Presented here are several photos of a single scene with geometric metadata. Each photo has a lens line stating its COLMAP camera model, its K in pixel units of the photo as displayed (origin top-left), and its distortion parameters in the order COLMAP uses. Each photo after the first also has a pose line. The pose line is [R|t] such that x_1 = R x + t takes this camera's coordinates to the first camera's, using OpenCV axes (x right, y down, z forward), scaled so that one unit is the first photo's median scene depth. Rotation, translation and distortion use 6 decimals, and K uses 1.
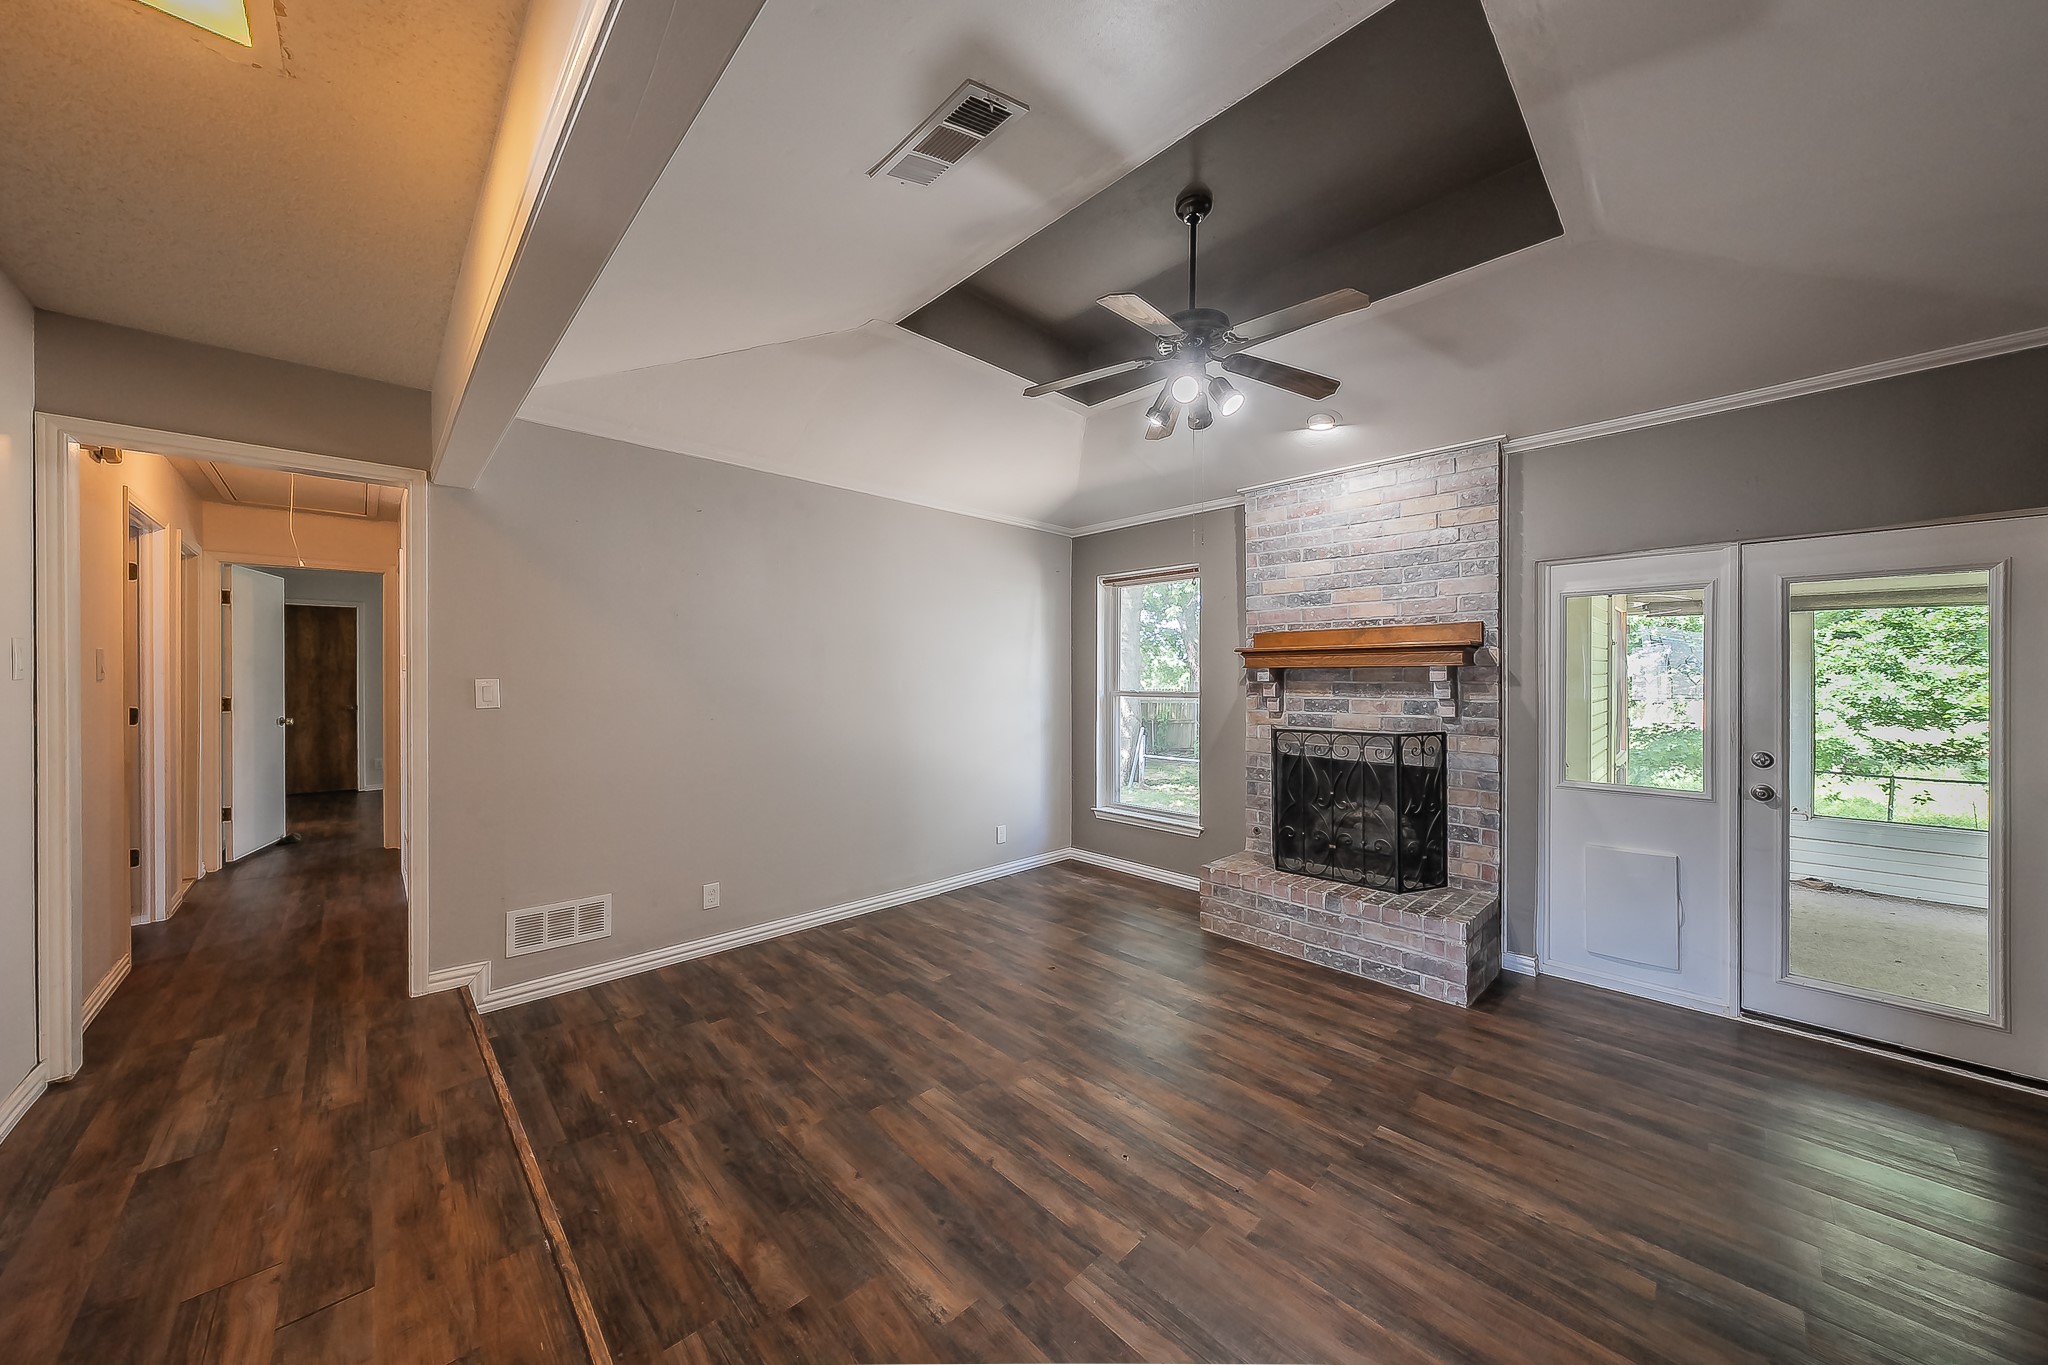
lens RADIAL K [[690.3, 0, 1018.3], [0, 690.3, 679.5], [0, 0, 1]] dist [-0.000554, -0.000076]
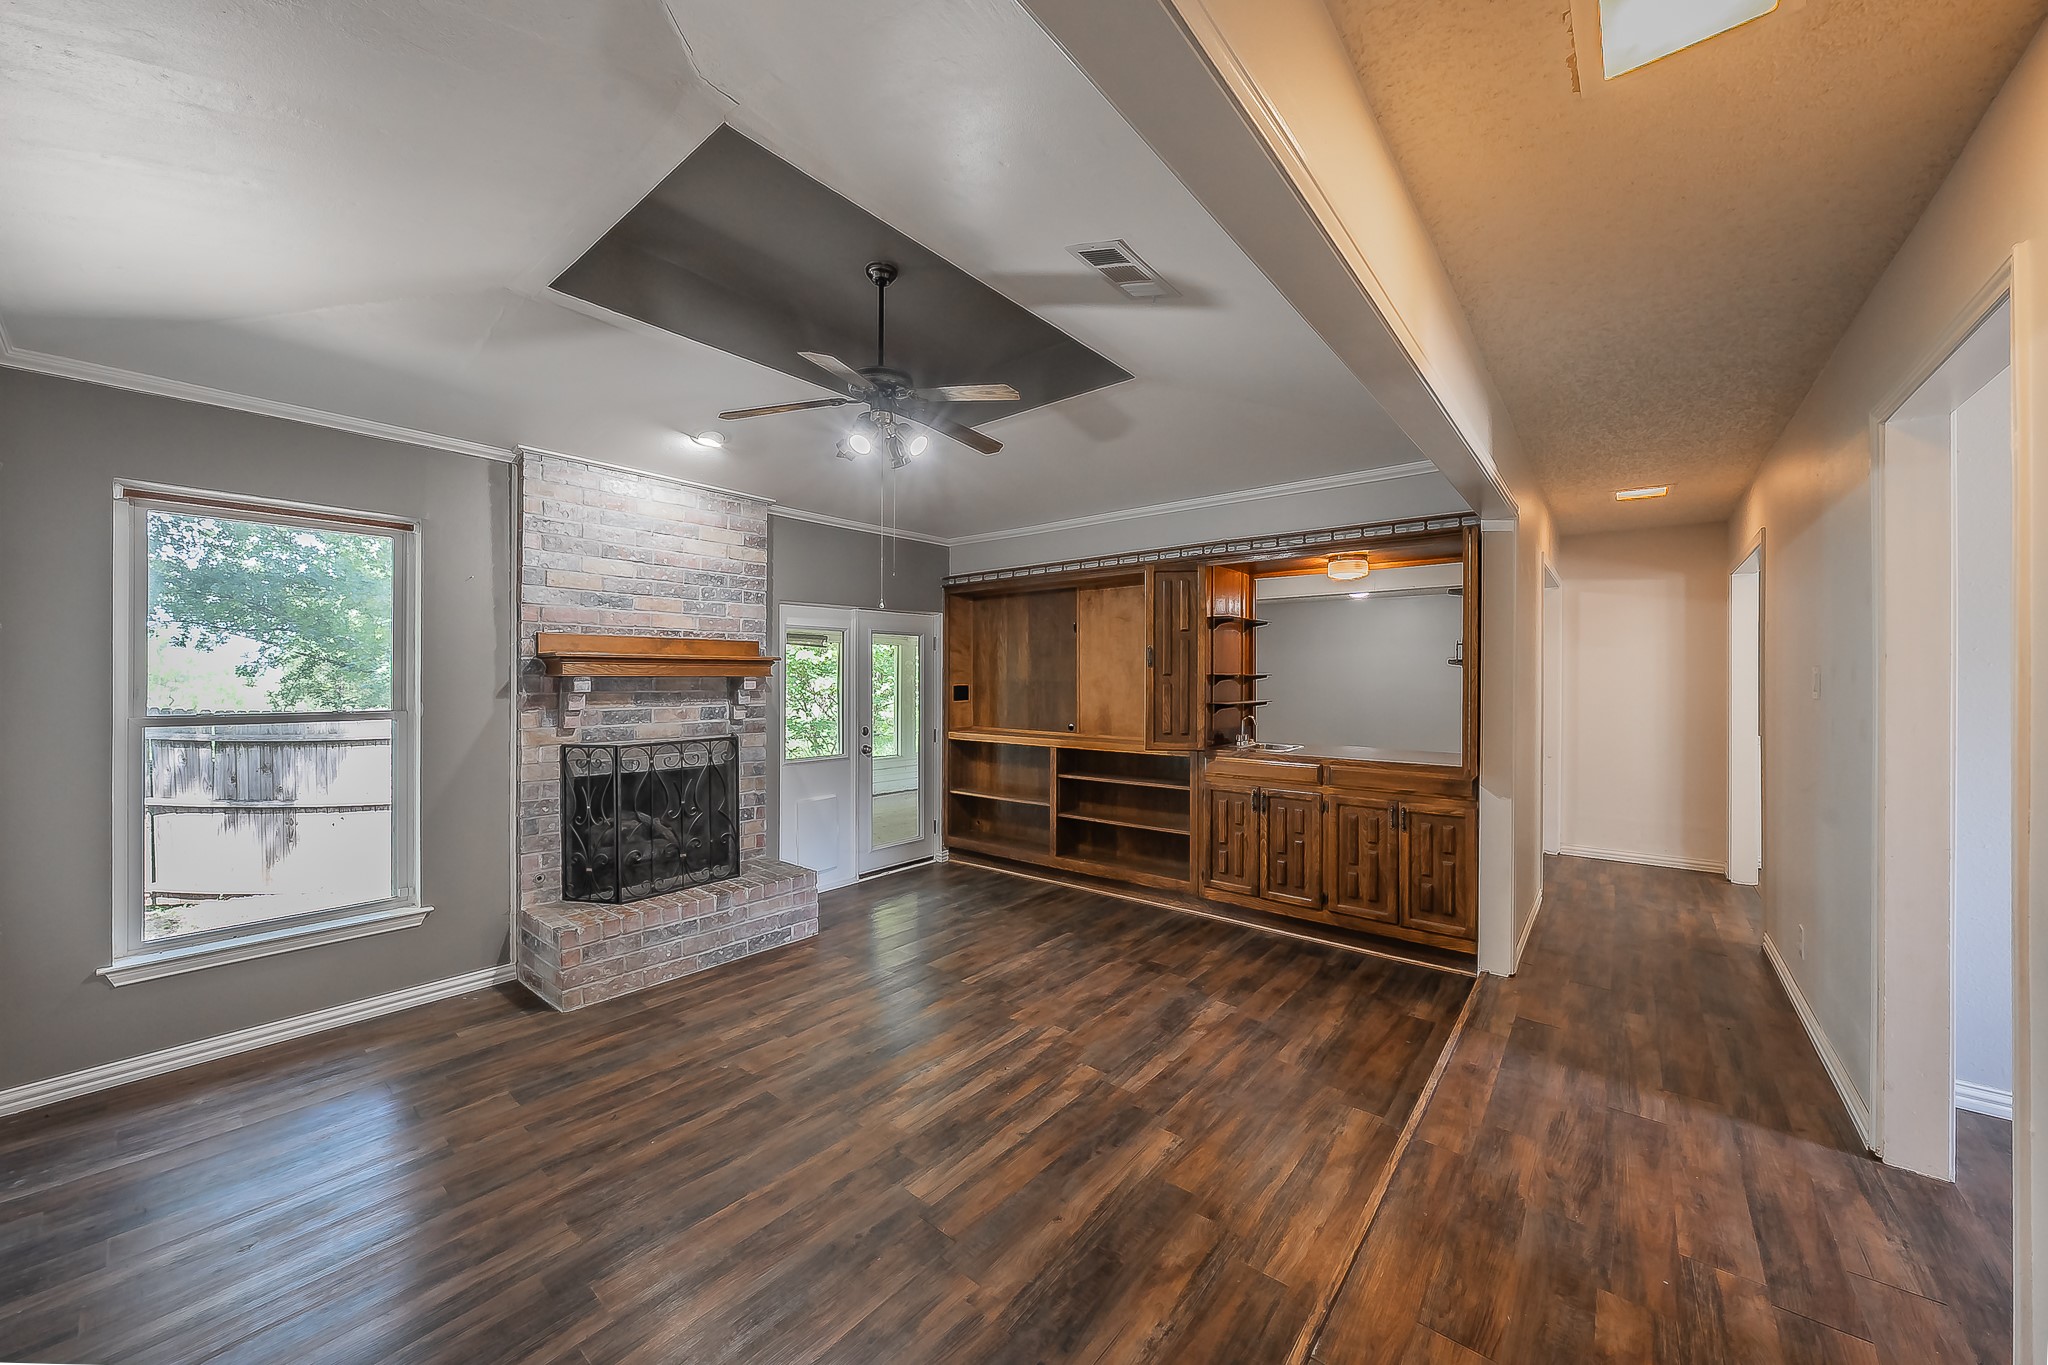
lens RADIAL K [[729.2, 0, 1034.0], [0, 729.2, 678.0], [0, 0, 1]] dist [-0.000840, -0.000072]
pose [[-0.120433, 0.001383, 0.992720, -0.941617], [0.003165, 0.999994, -0.001010, -0.019219], [-0.992716, 0.003020, -0.120437, 0.883842]]
